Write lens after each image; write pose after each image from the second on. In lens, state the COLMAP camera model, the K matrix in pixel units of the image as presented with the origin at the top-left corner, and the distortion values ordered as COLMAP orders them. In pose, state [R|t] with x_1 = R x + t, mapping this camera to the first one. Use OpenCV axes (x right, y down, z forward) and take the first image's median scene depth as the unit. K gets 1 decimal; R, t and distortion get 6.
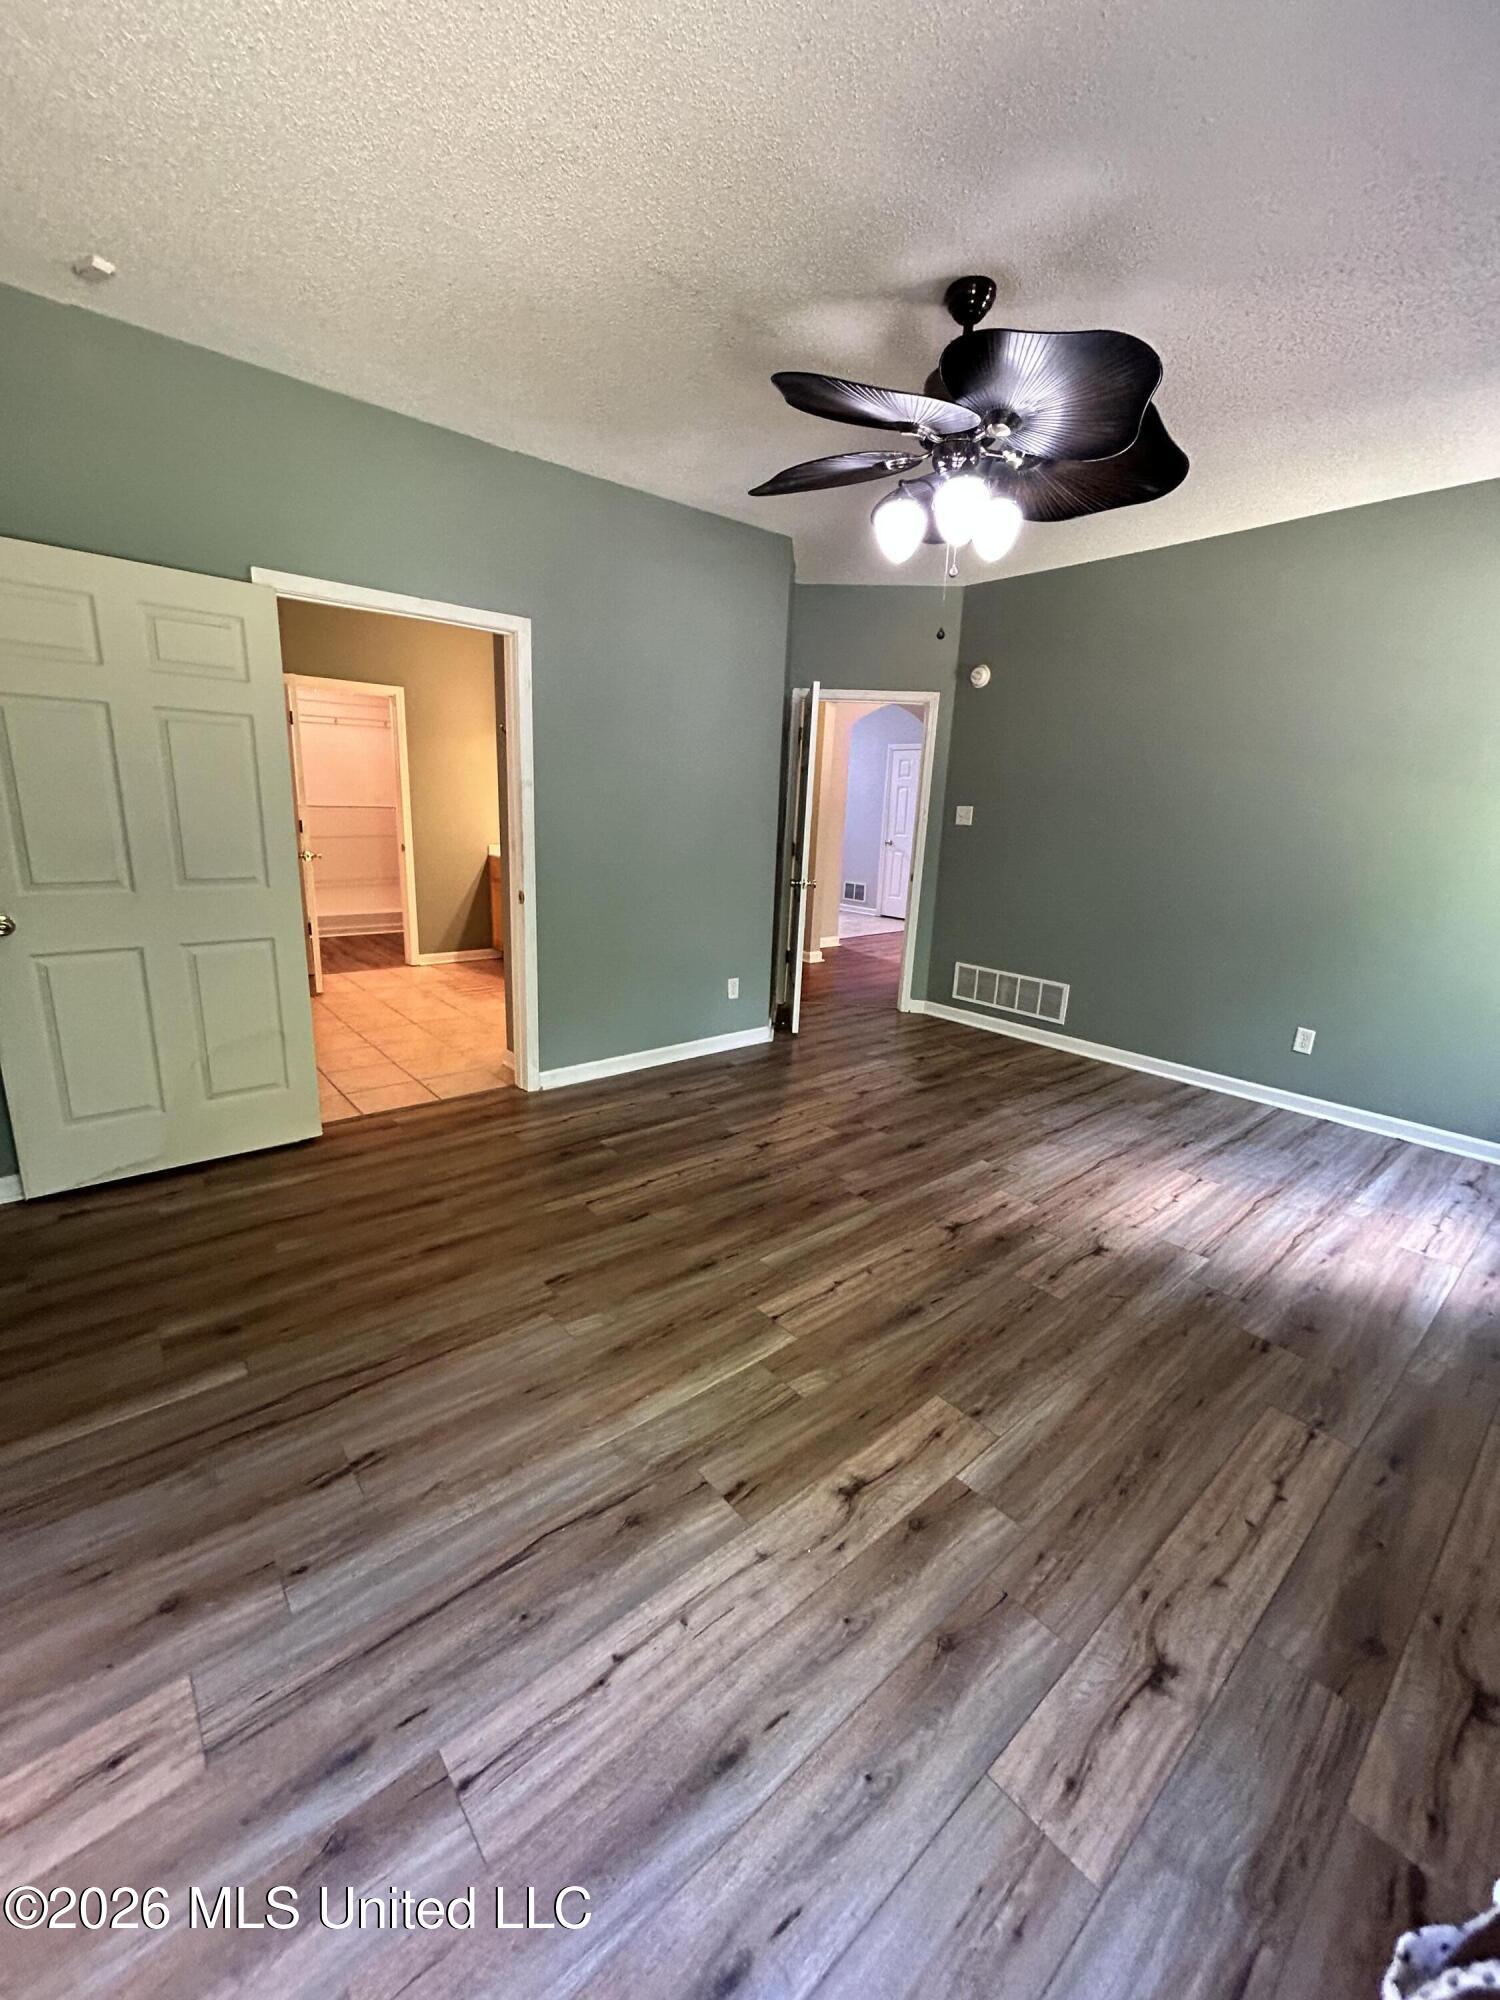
lens RADIAL K [[796.8, 0, 754.8], [0, 796.8, 989.5], [0, 0, 1]] dist [-0.000219, 0.000207]
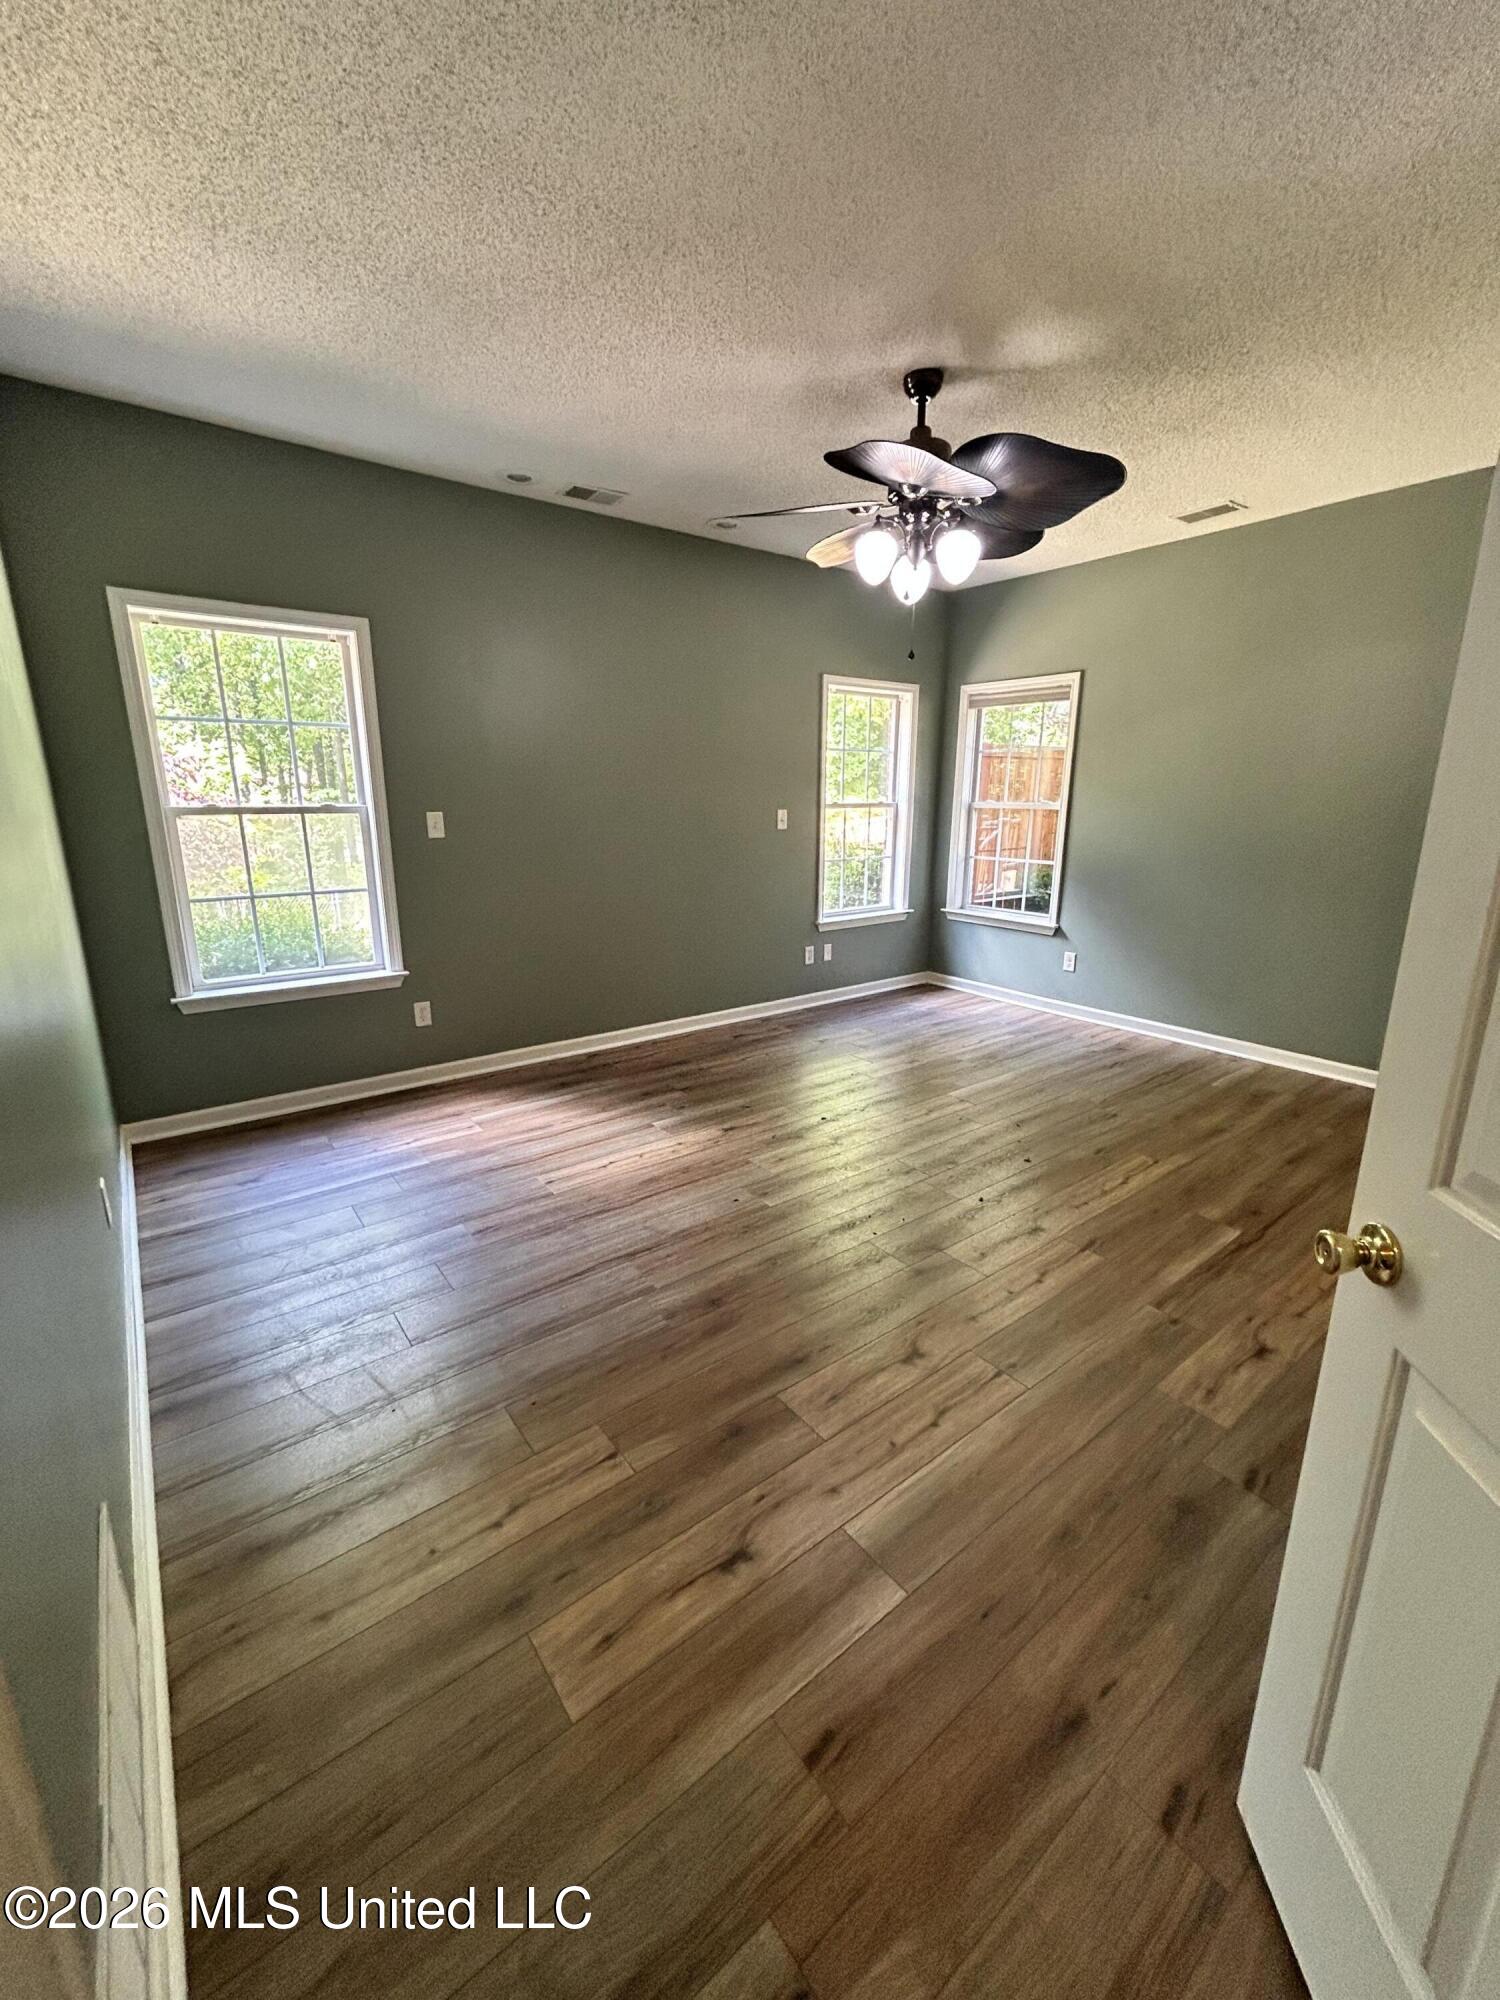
lens RADIAL K [[812.6, 0, 748.4], [0, 812.6, 996.7], [0, 0, 1]] dist [0.002334, 0.000634]
pose [[-0.997406, -0.056850, 0.044161, 0.337216], [-0.030224, 0.887482, 0.459850, -0.464068], [-0.065335, 0.457322, -0.886898, 1.992624]]
